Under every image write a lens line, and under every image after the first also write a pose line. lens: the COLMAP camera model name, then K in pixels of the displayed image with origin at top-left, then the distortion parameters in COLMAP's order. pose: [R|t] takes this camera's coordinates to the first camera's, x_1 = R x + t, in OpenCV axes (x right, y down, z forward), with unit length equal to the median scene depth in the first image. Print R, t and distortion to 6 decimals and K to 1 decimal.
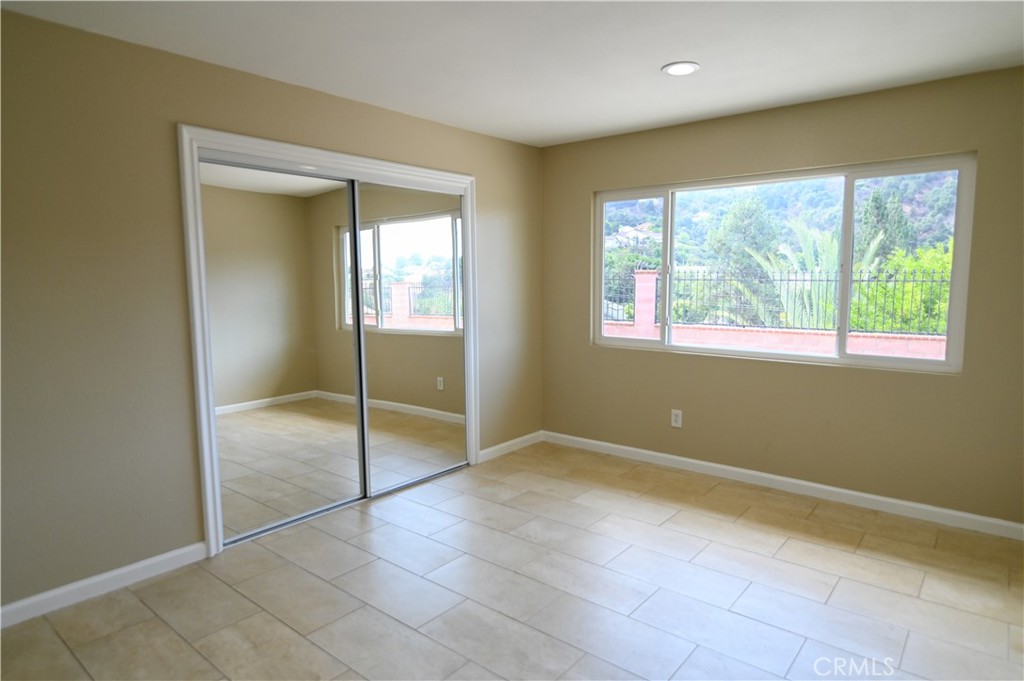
lens RADIAL K [[604.8, 0, 512.0], [0, 604.8, 340.5], [0, 0, 1]] dist [0.000787, 0.000468]
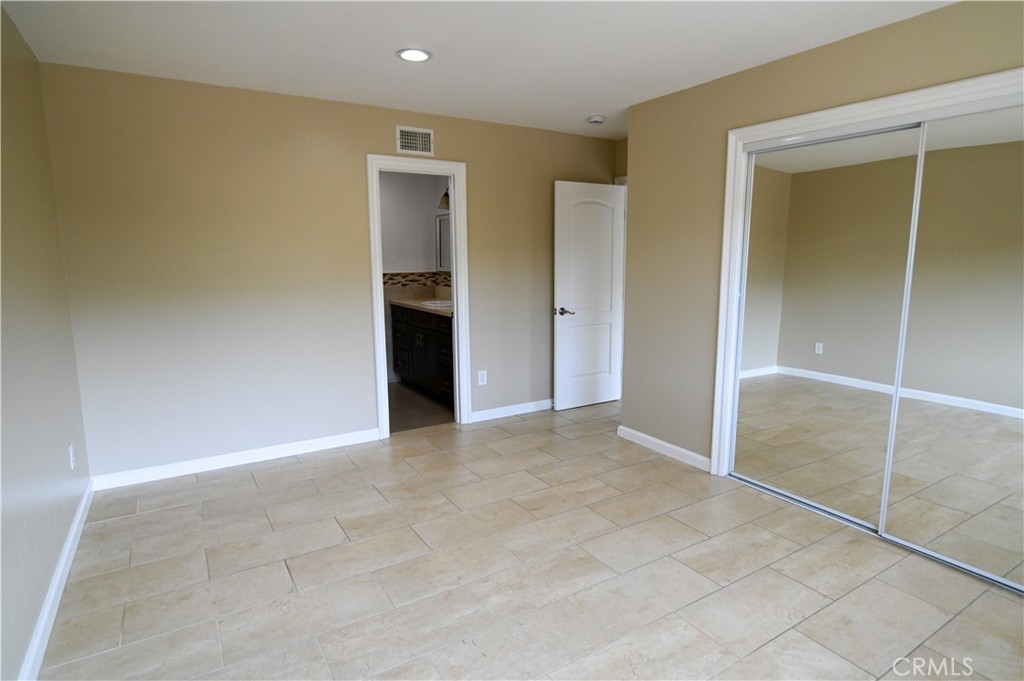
lens RADIAL K [[546.4, 0, 512.0], [0, 546.4, 340.5], [0, 0, 1]] dist [-0.003355, -0.000263]
pose [[-0.309688, 0.154230, -0.938246, 0.740614], [-0.095910, 0.976658, 0.192201, -0.107941], [0.945989, 0.149509, -0.287667, 0.984889]]
